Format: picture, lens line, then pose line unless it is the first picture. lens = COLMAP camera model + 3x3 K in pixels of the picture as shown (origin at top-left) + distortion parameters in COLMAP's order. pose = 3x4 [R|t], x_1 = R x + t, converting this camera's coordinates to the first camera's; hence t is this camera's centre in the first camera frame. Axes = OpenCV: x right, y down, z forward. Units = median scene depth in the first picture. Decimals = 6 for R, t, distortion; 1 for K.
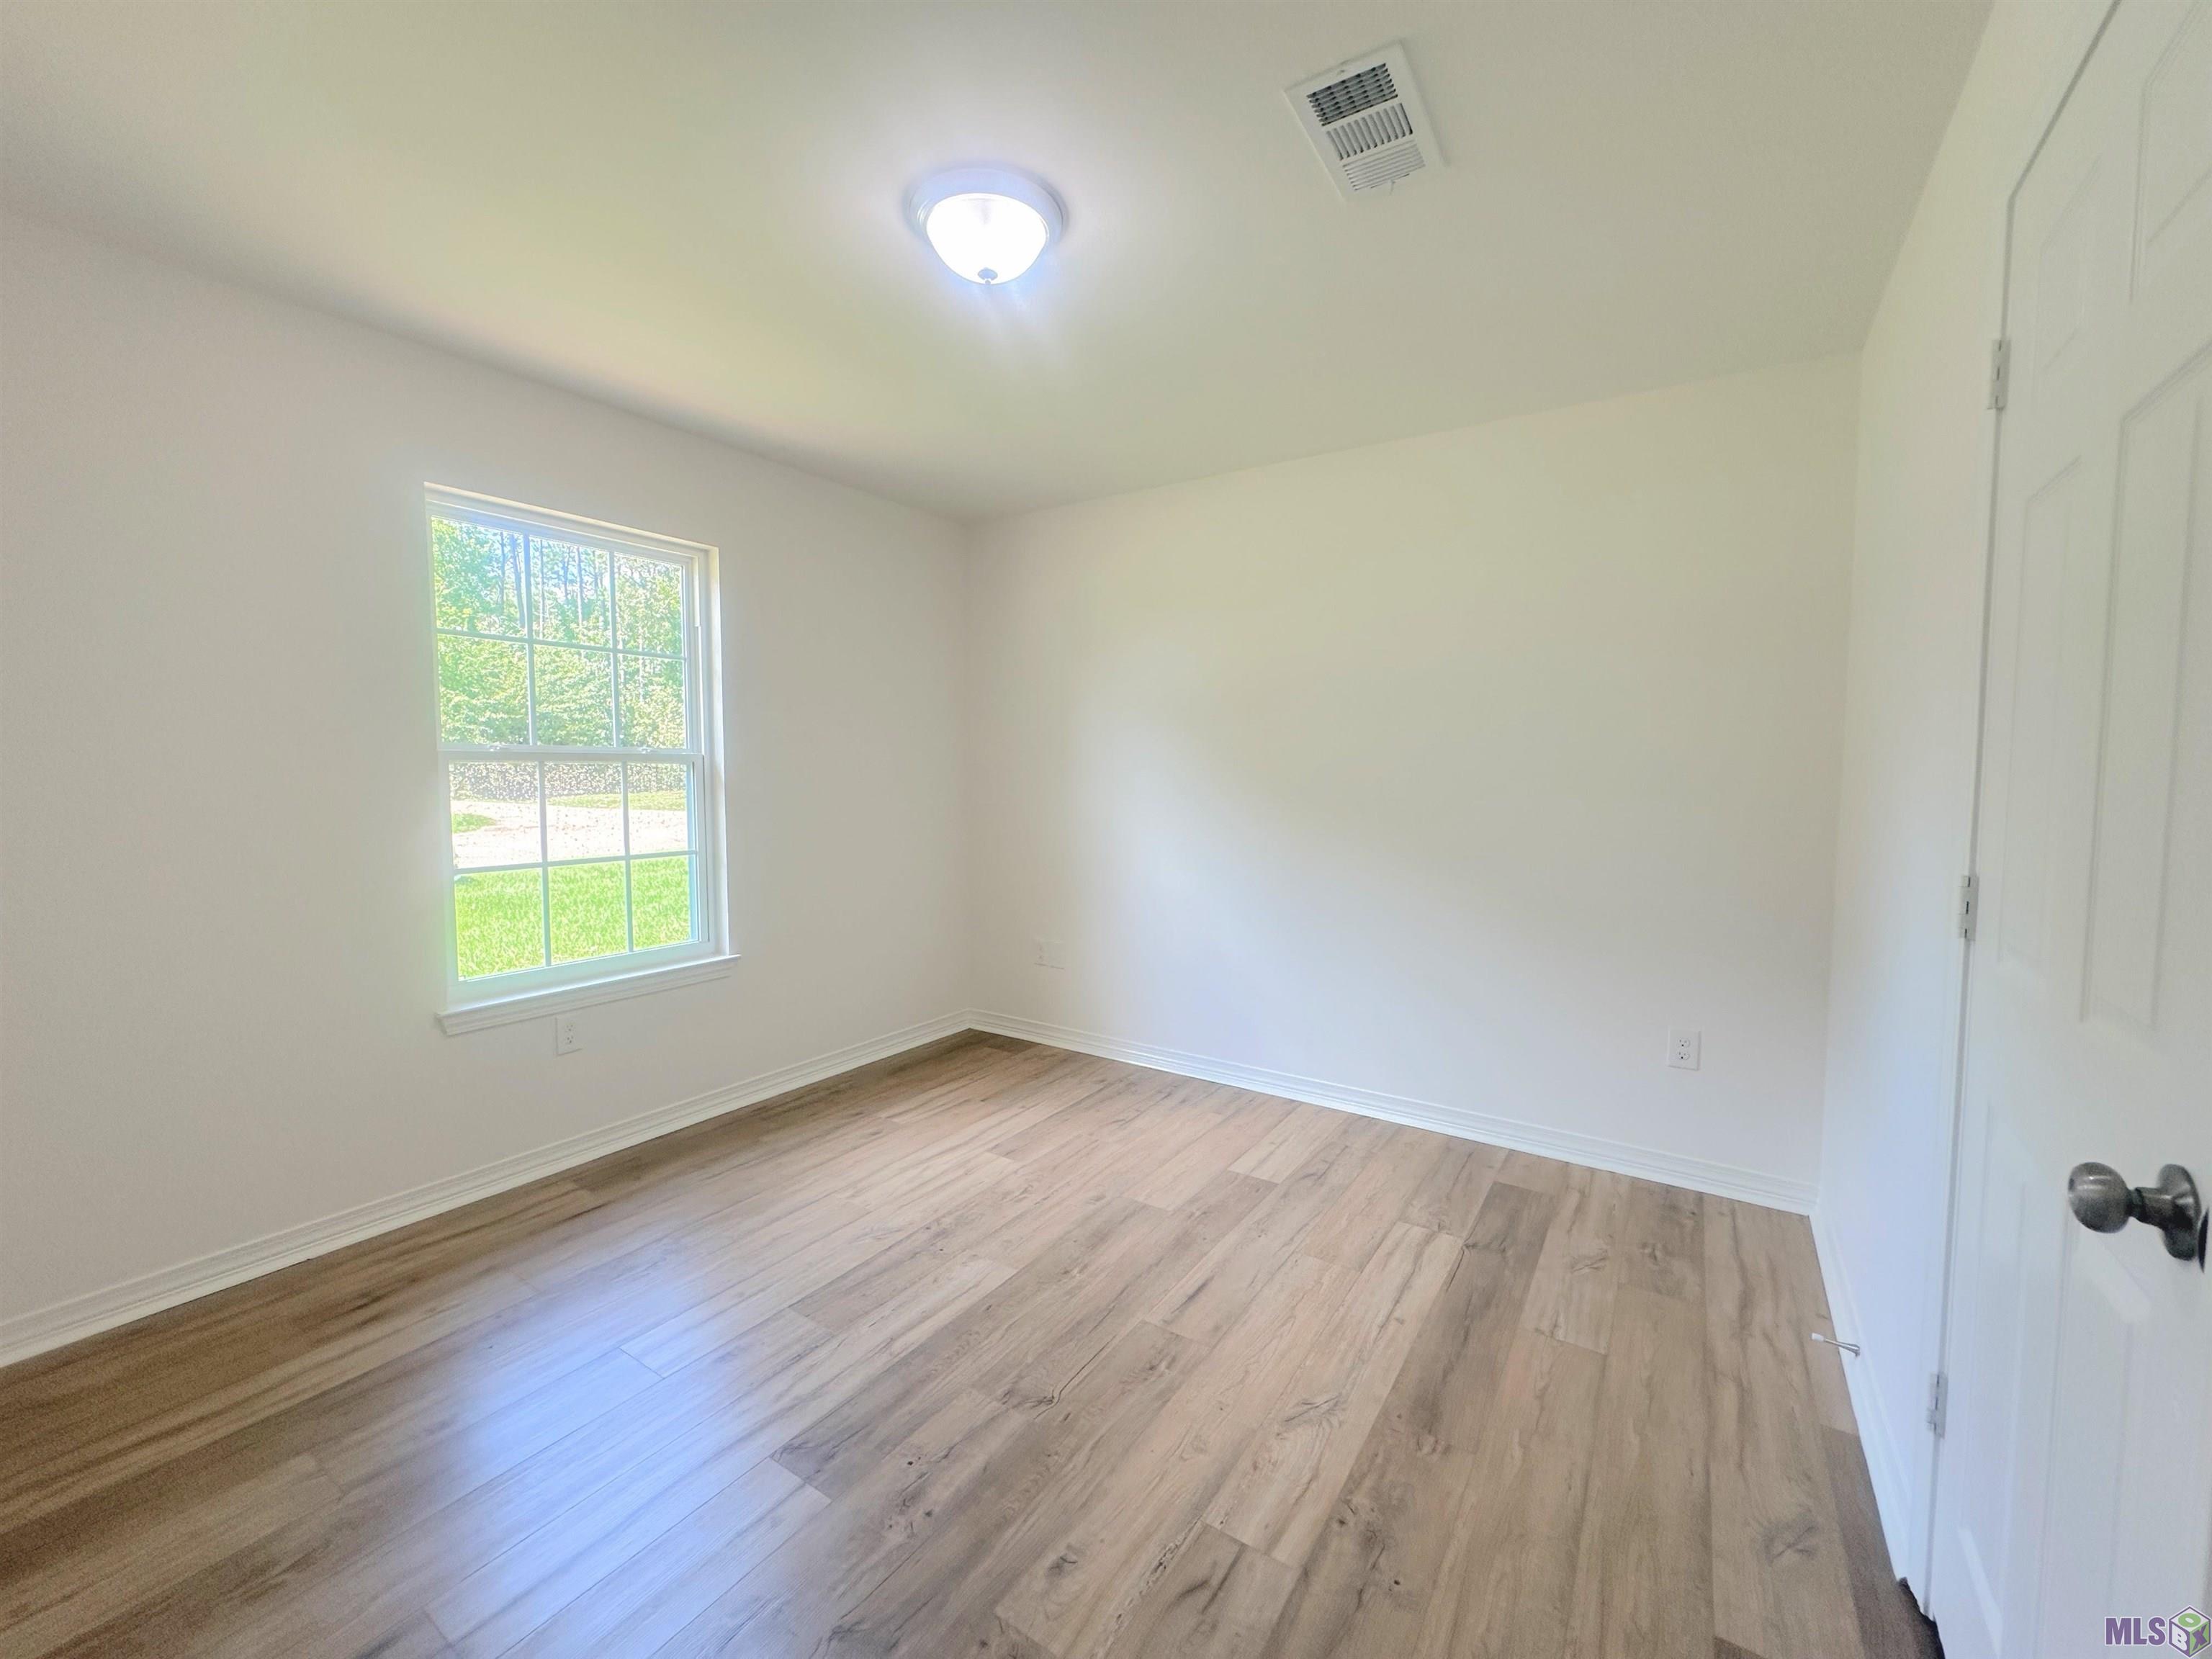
lens RADIAL K [[876.6, 0, 1104.5], [0, 876.6, 823.9], [0, 0, 1]] dist [0.000456, 0.000473]
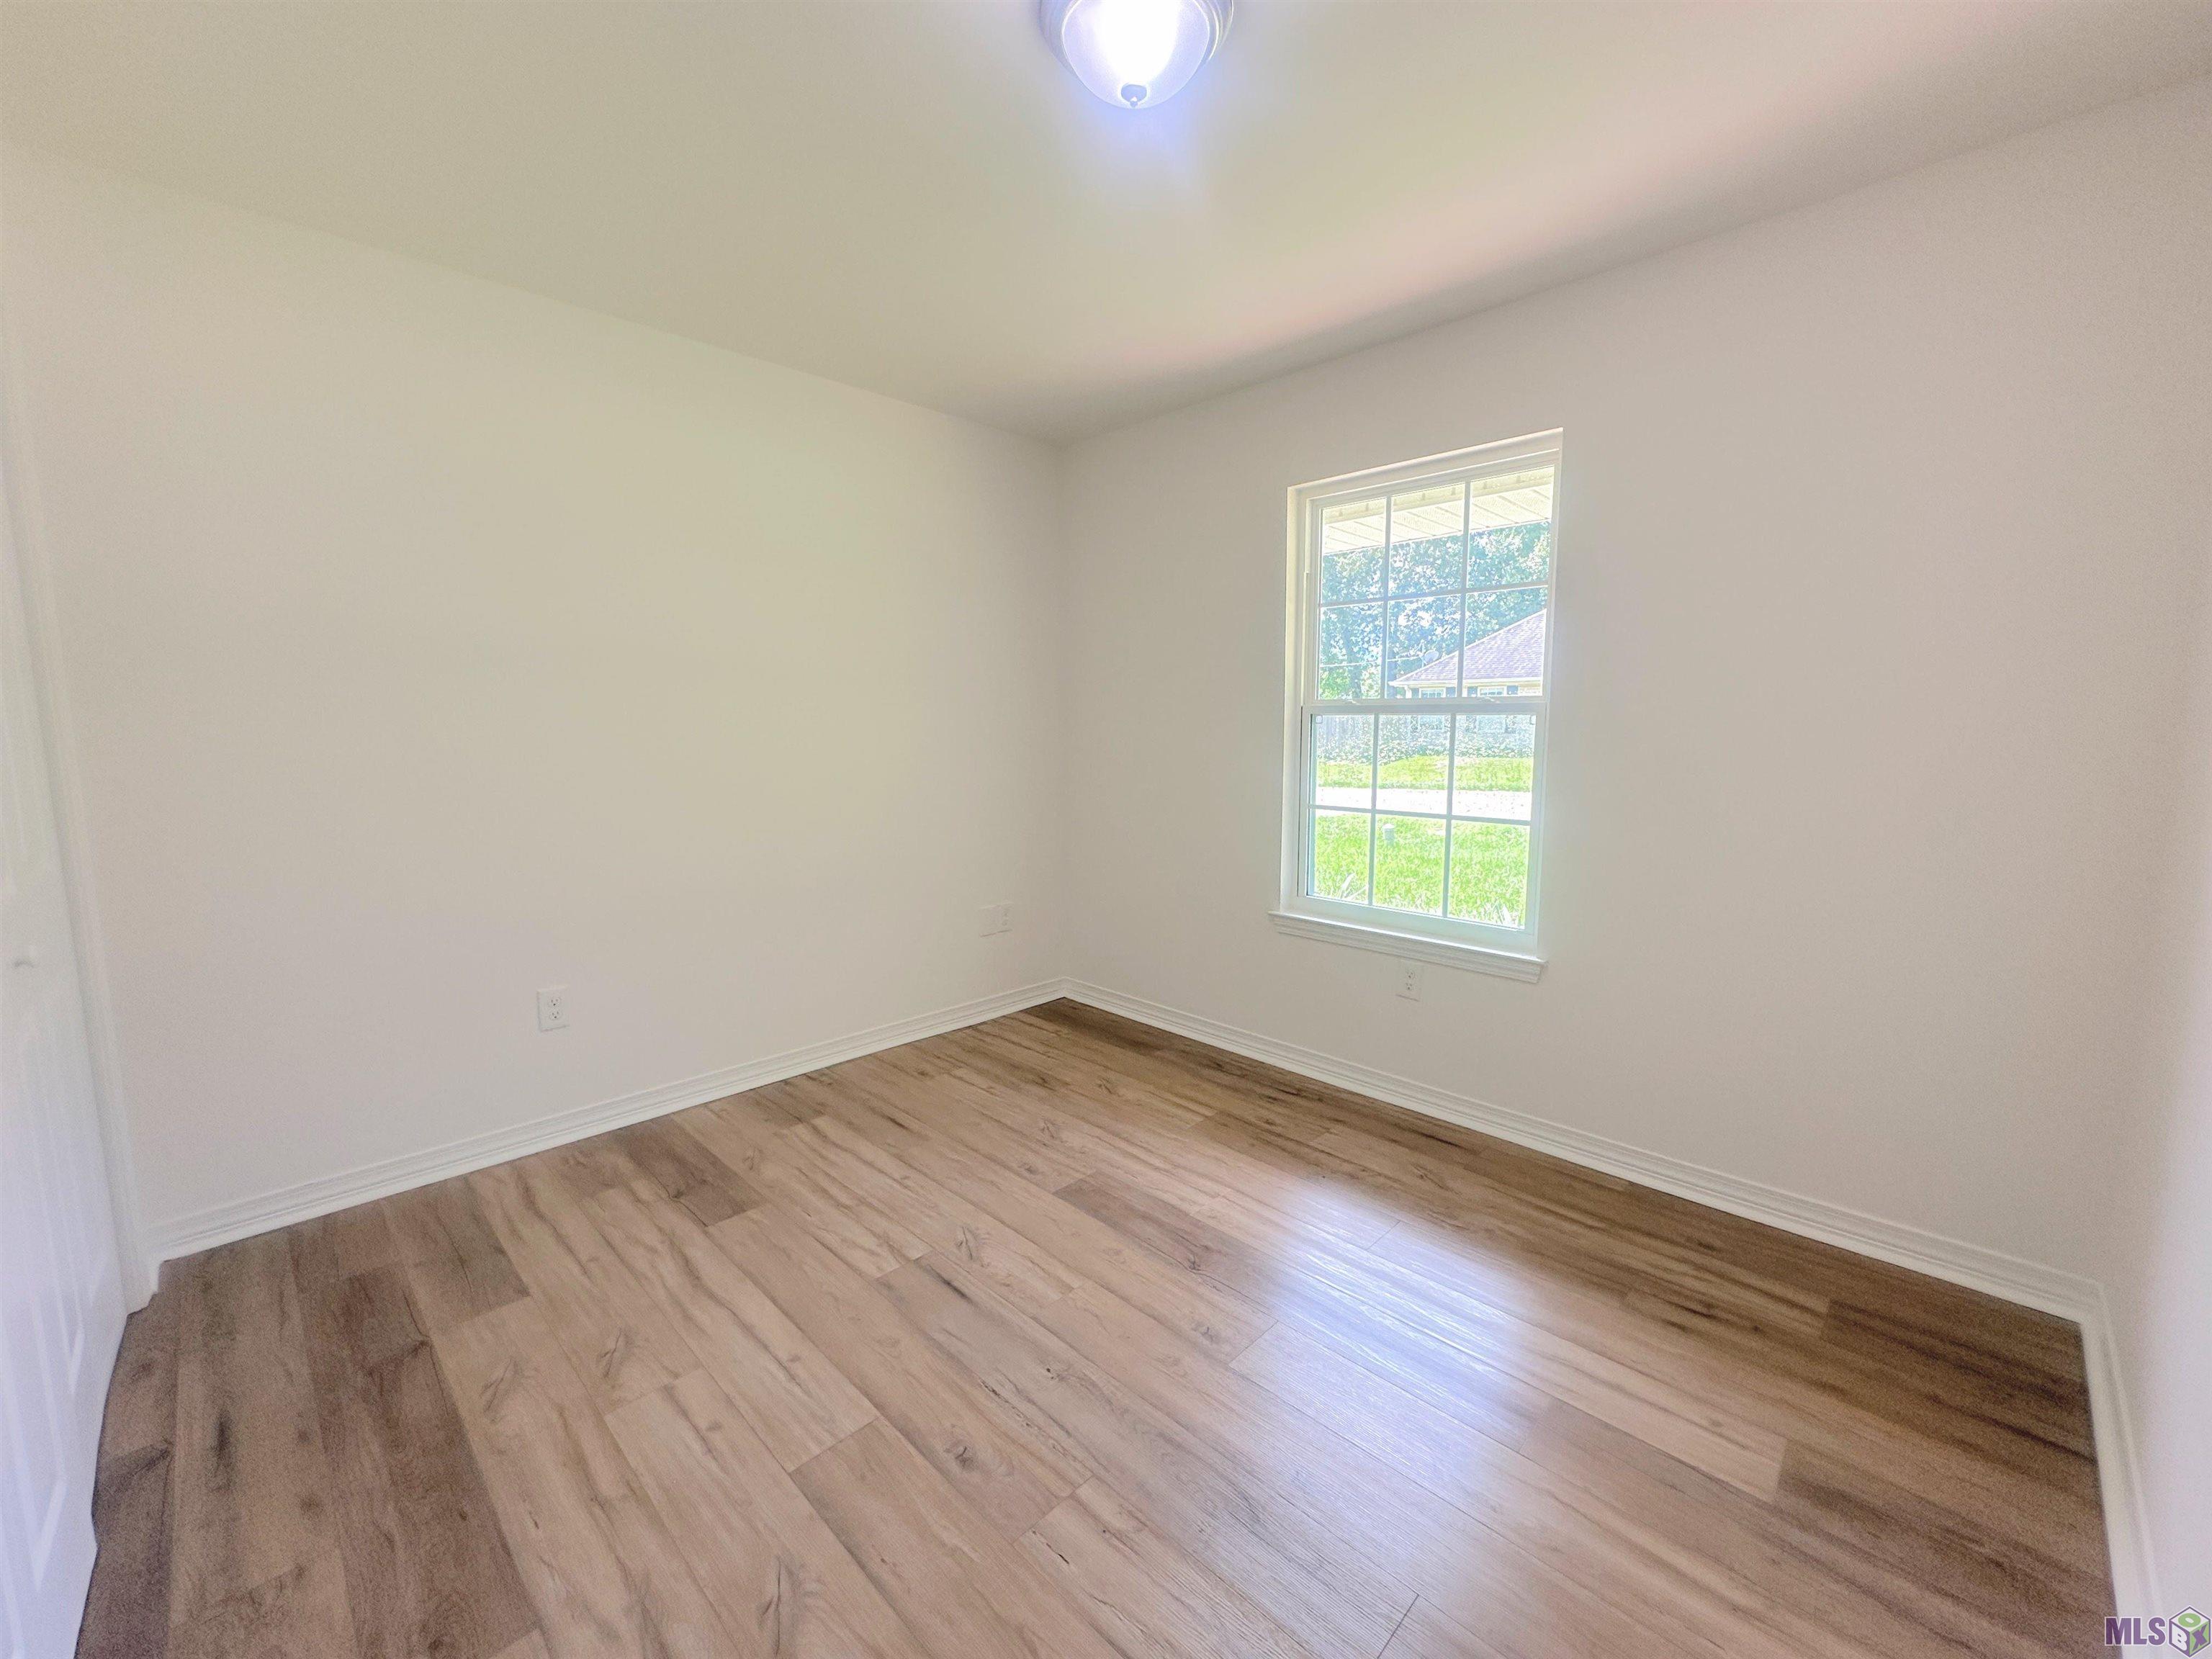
lens RADIAL K [[876.6, 0, 1110.0], [0, 876.6, 832.7], [0, 0, 1]] dist [0.000456, 0.000473]
pose [[-0.175693, 0.121274, -0.976947, 0.429816], [-0.062588, 0.988999, 0.134026, -0.047364], [0.982453, 0.084693, -0.166170, 0.800377]]
